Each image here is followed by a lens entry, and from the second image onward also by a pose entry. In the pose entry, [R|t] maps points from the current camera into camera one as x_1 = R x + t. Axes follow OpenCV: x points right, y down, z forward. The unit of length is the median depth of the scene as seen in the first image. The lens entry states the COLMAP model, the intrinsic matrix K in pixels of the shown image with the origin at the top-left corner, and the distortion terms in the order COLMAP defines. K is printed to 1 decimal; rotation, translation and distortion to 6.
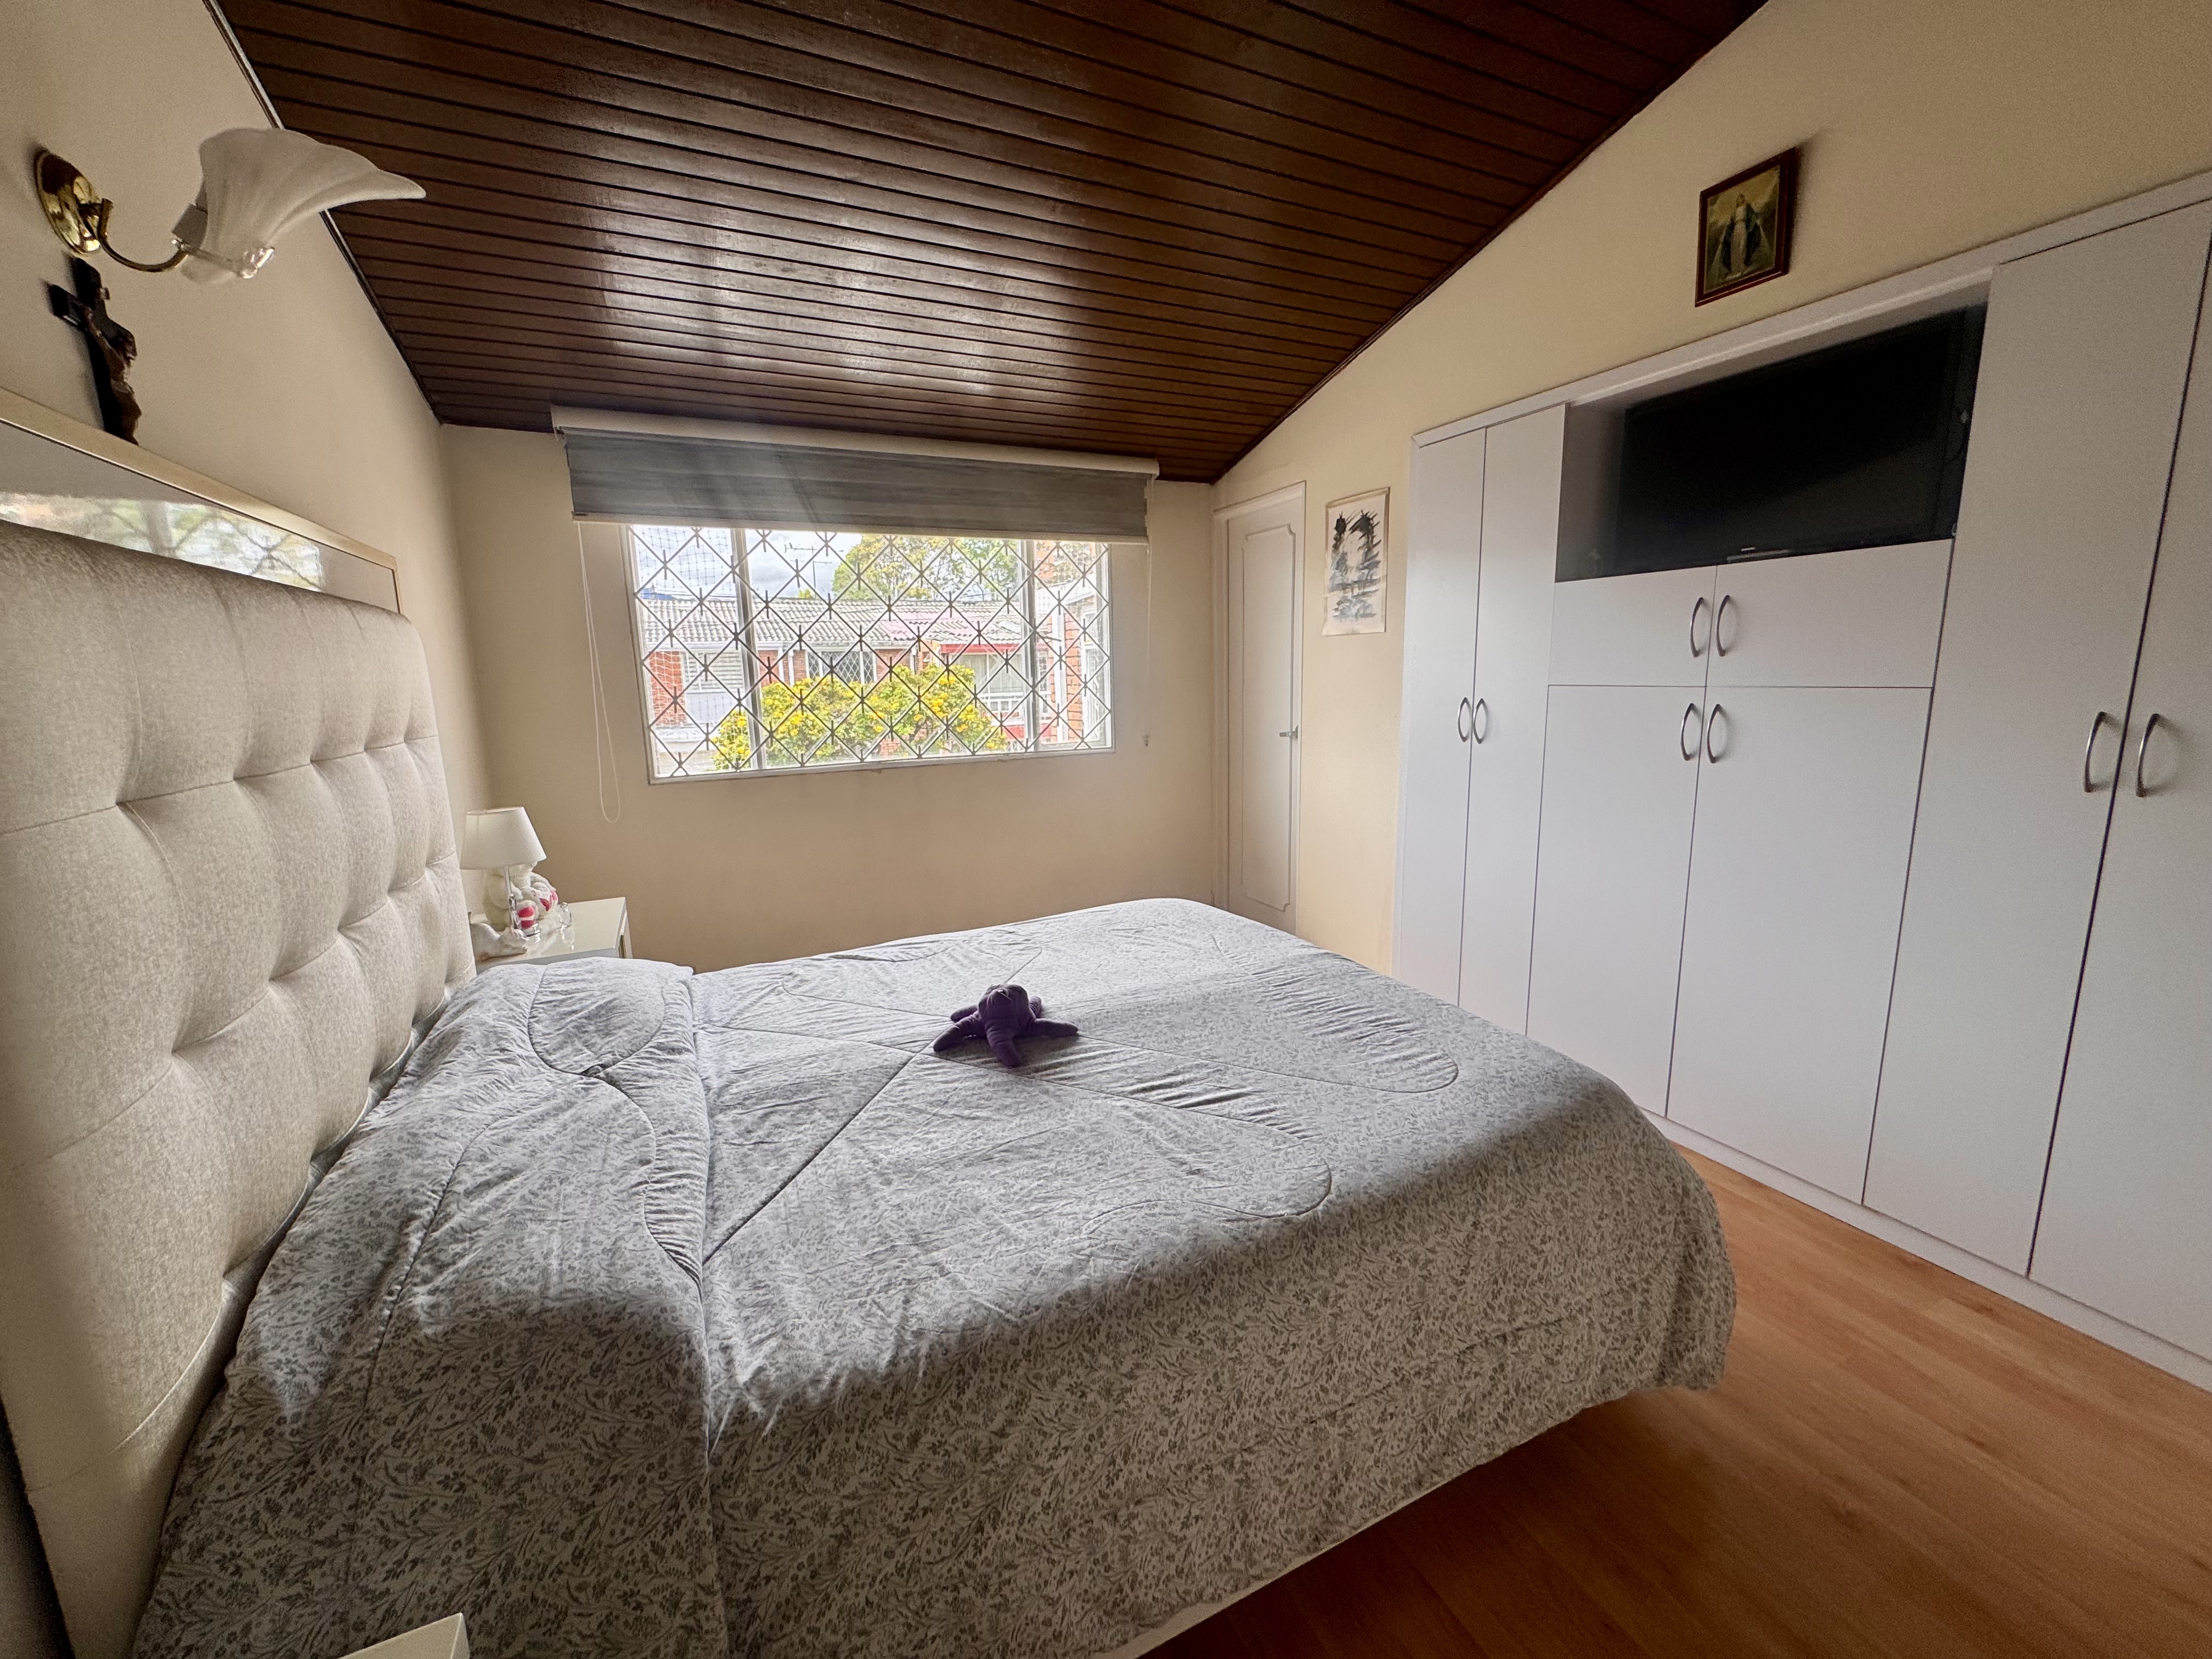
lens RADIAL K [[888.5, 0, 1104.2], [0, 888.5, 819.5], [0, 0, 1]] dist [-0.001331, -0.000501]
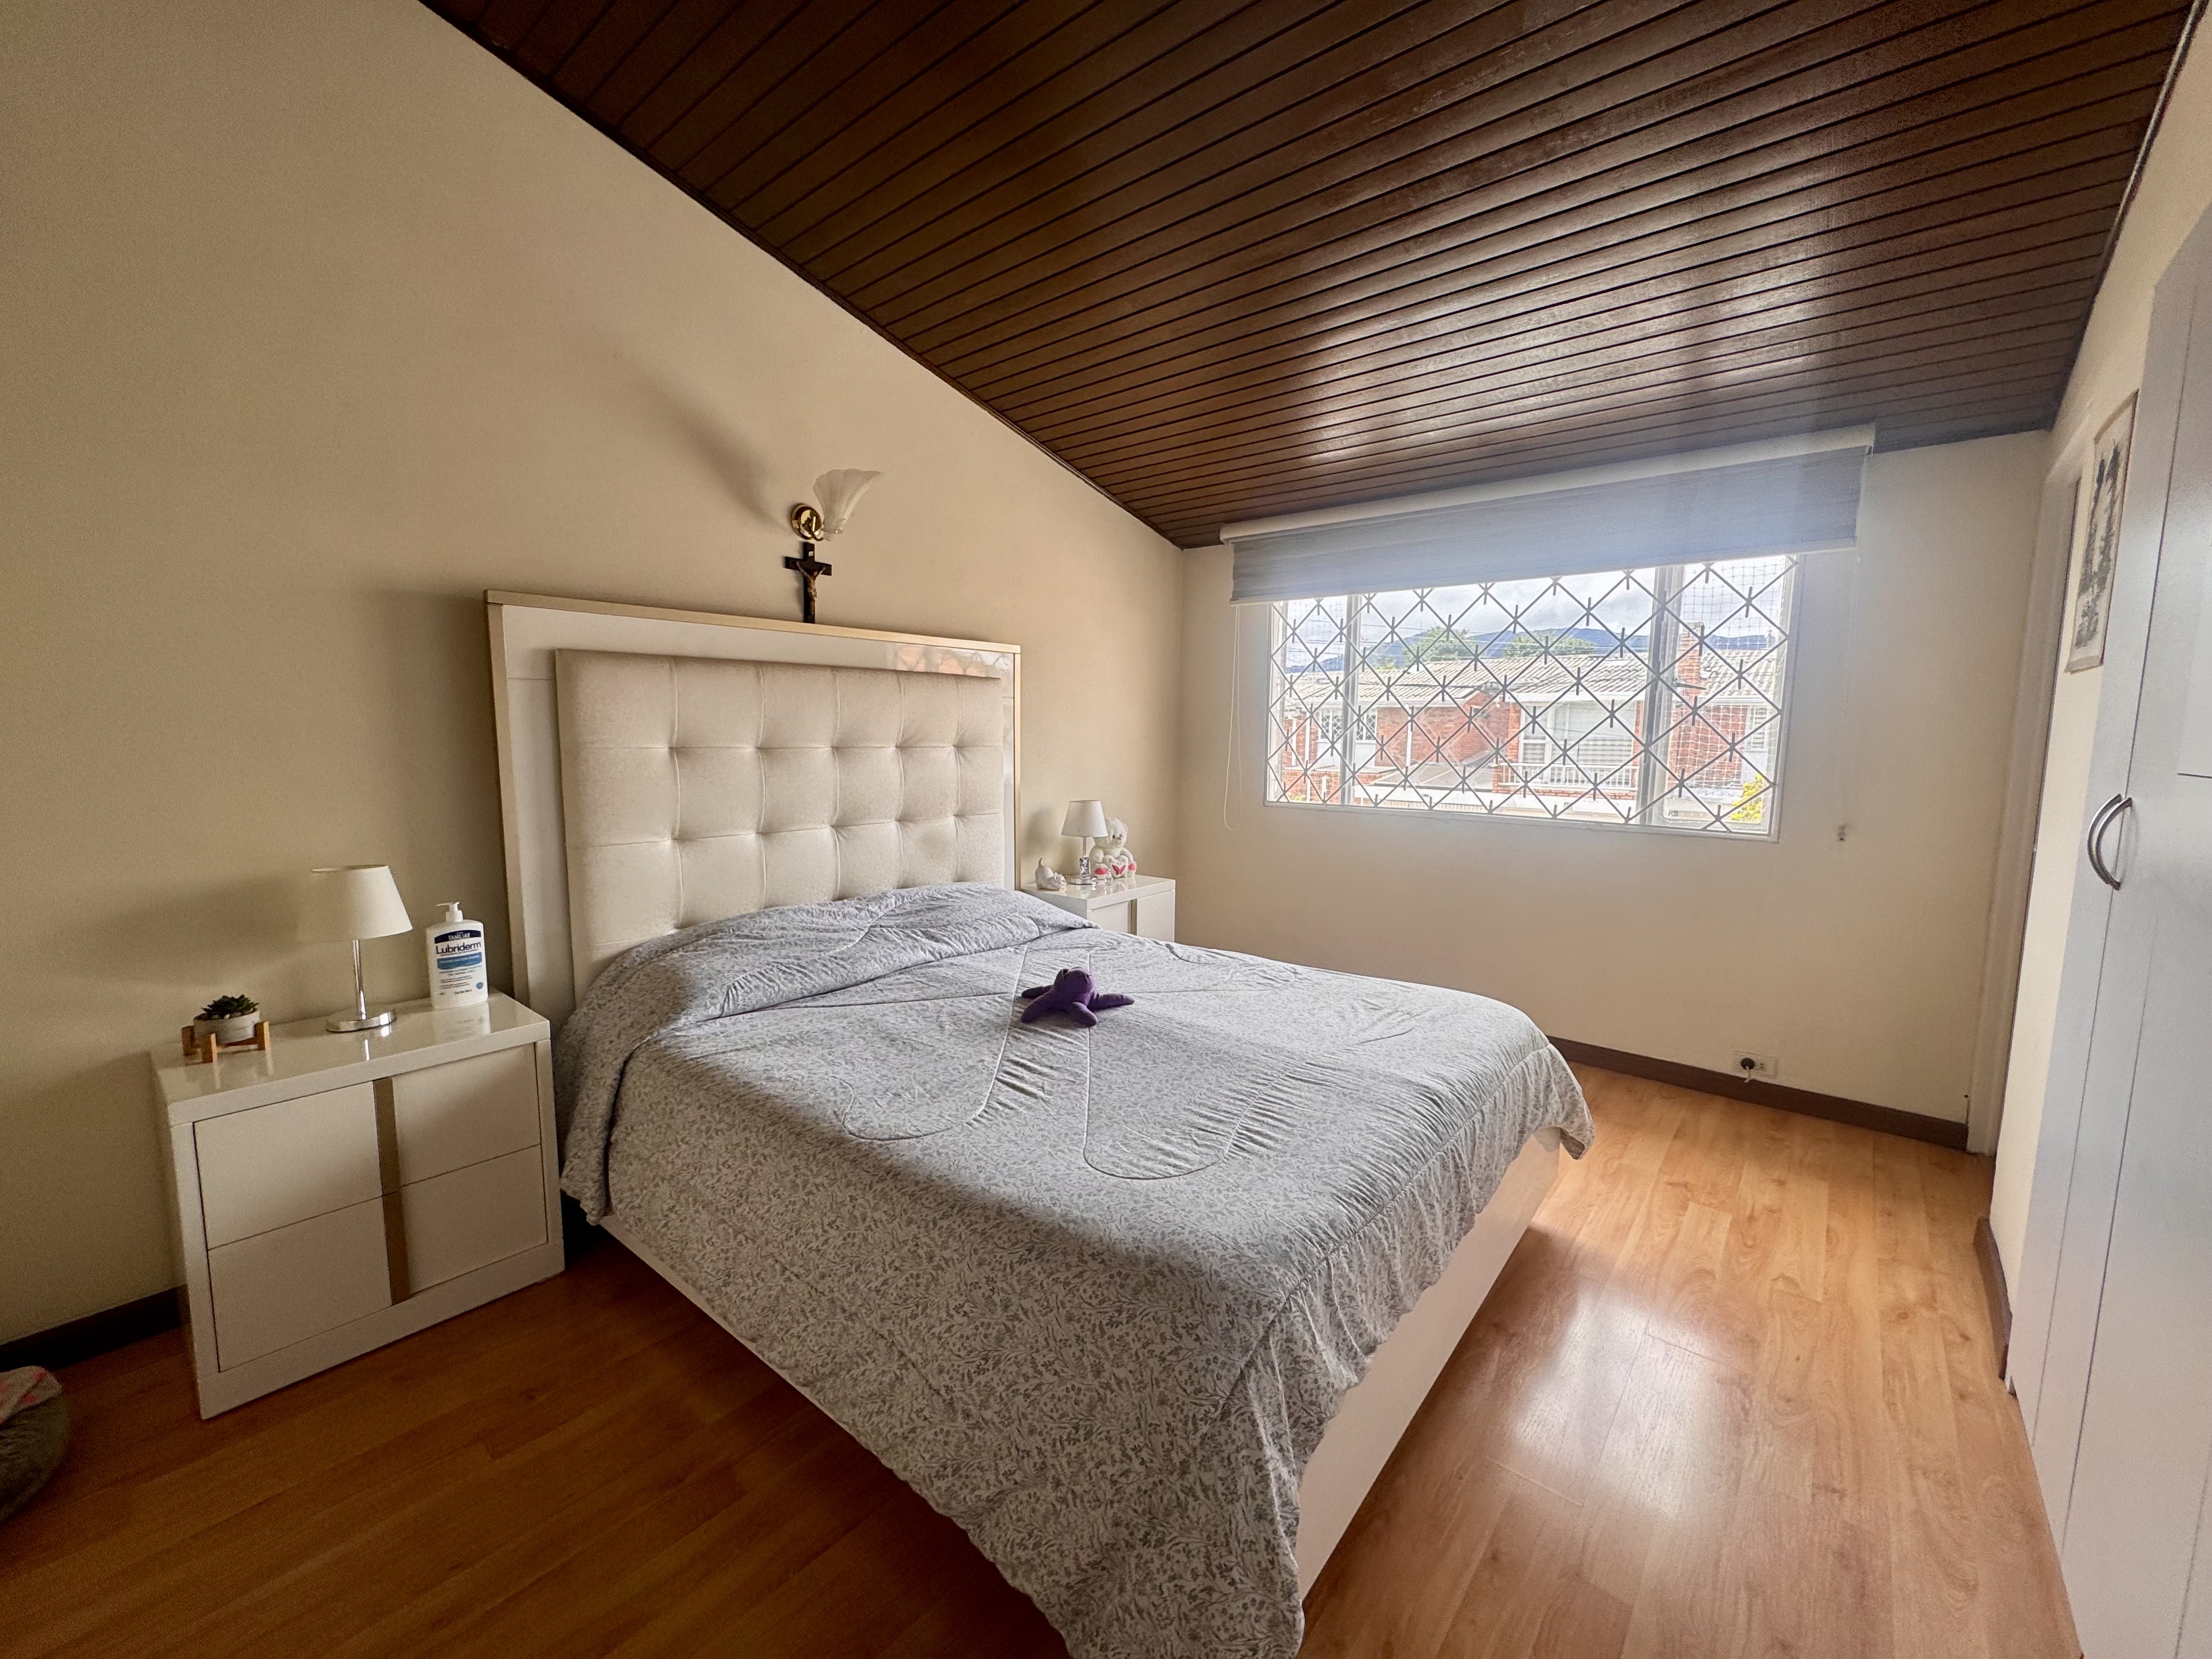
lens RADIAL K [[888.5, 0, 1111.0], [0, 888.5, 824.7], [0, 0, 1]] dist [-0.001331, -0.000501]
pose [[0.429244, 0.126571, -0.894276, 0.980597], [-0.173213, 0.983289, 0.056029, -0.085803], [0.886424, 0.130850, 0.443995, 0.472657]]
